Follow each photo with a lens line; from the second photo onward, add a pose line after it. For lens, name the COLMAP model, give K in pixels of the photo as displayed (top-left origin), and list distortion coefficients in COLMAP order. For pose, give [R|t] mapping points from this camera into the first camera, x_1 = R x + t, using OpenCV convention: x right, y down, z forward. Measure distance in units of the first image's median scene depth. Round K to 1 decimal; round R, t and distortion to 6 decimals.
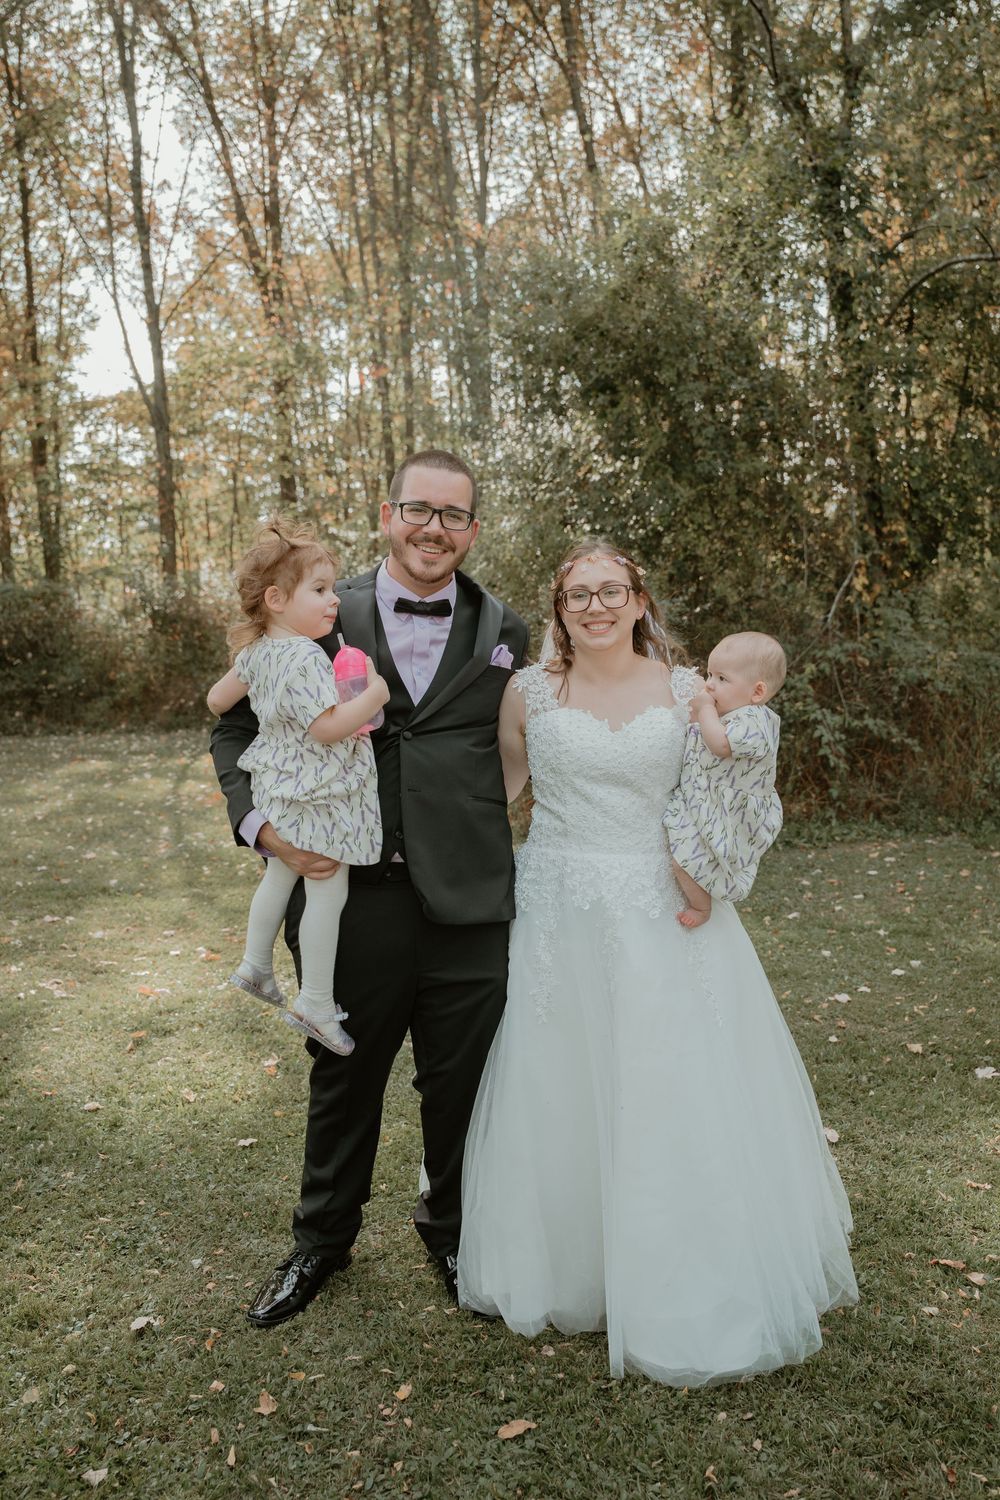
lens RADIAL K [[1182.4, 0, 500.0], [0, 1182.4, 750.0], [0, 0, 1]] dist [-0.109080, 0.112437]
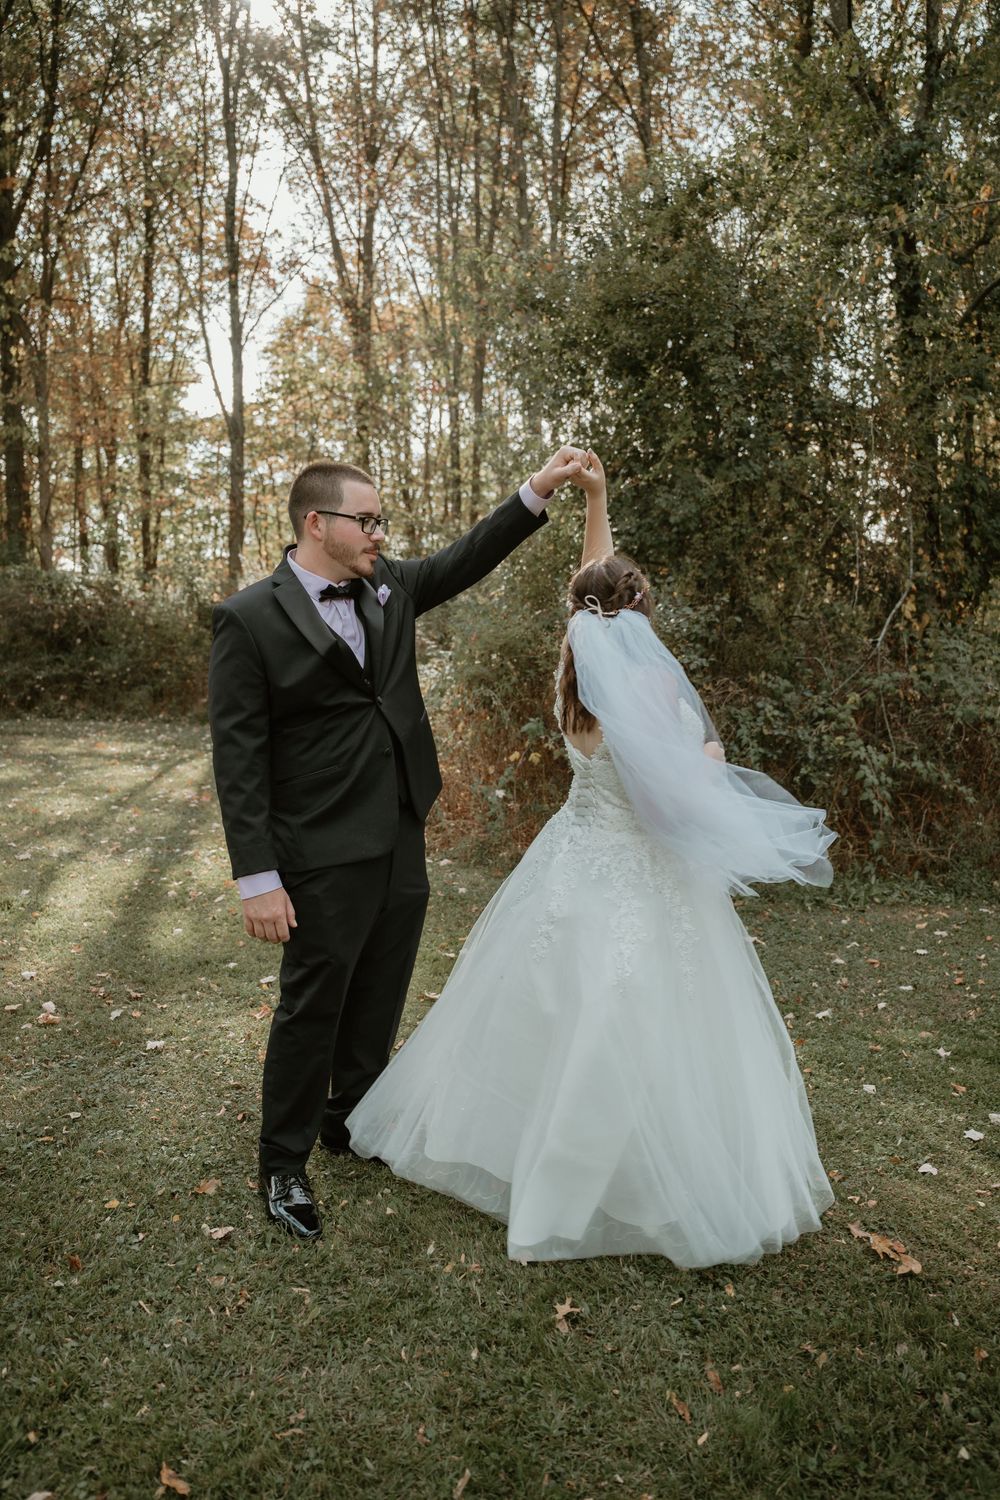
lens RADIAL K [[1033.4, 0, 500.0], [0, 1033.4, 750.0], [0, 0, 1]] dist [-0.137160, 0.093911]
pose [[0.996436, 0.063868, -0.055108, 0.037854], [-0.064136, 0.997936, -0.003119, -0.009937], [0.054795, 0.006642, 0.998476, 0.192554]]
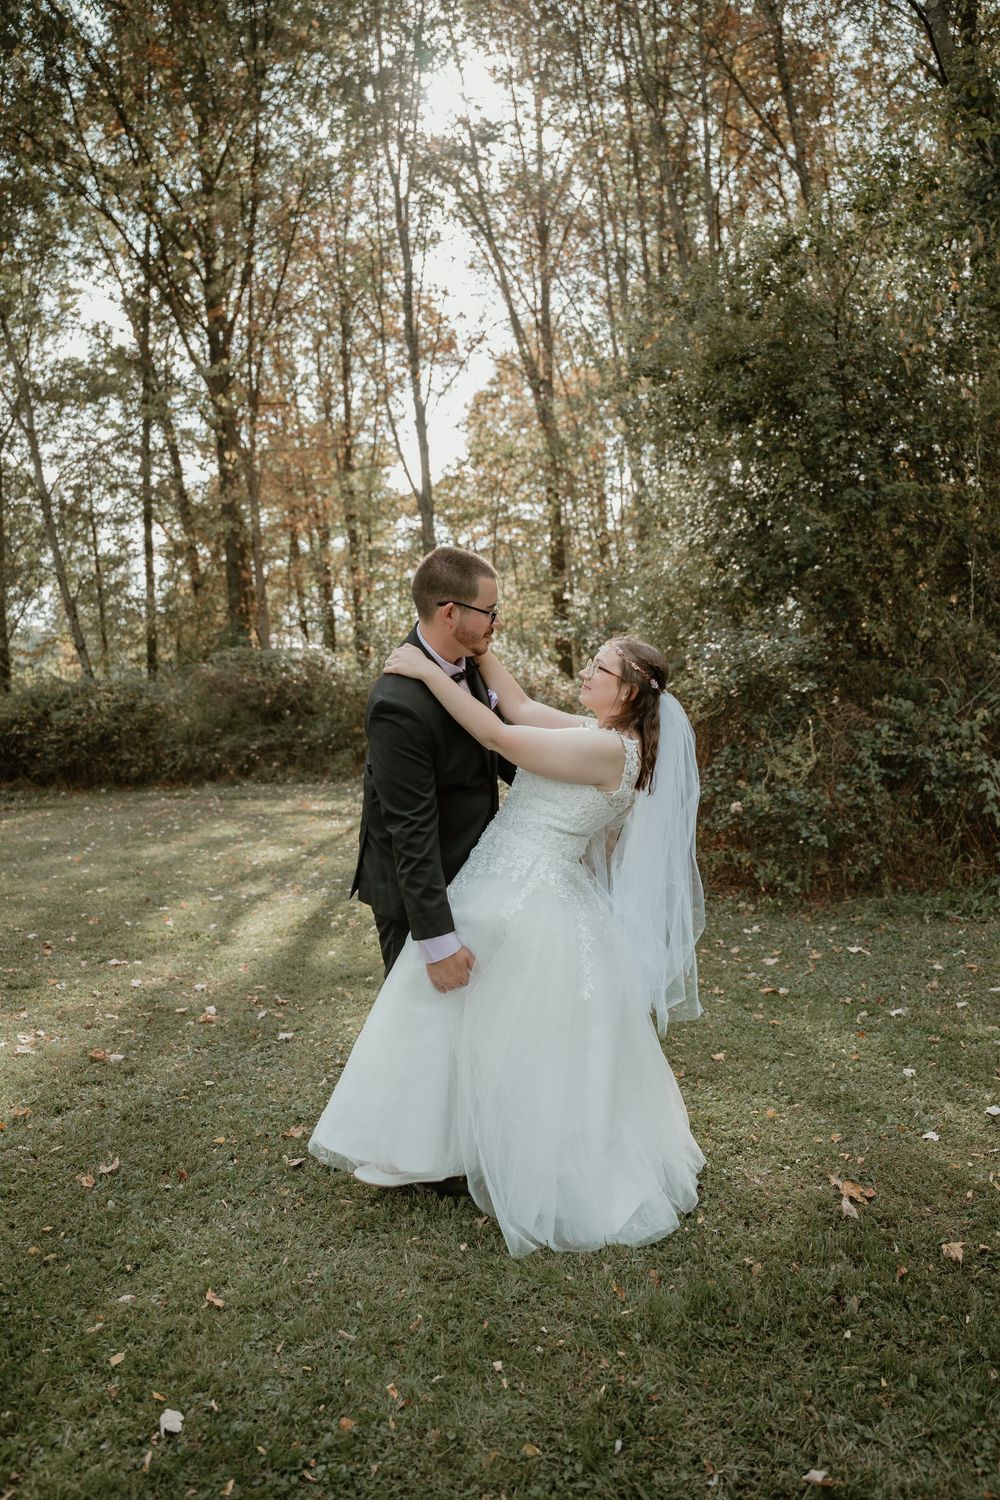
lens RADIAL K [[1033.4, 0, 500.0], [0, 1033.4, 750.0], [0, 0, 1]] dist [-0.137160, 0.093911]
pose [[0.962262, -0.000934, -0.272123, 0.103325], [-0.011786, 0.998913, -0.045106, -0.003414], [0.271869, 0.046611, 0.961205, 0.148462]]
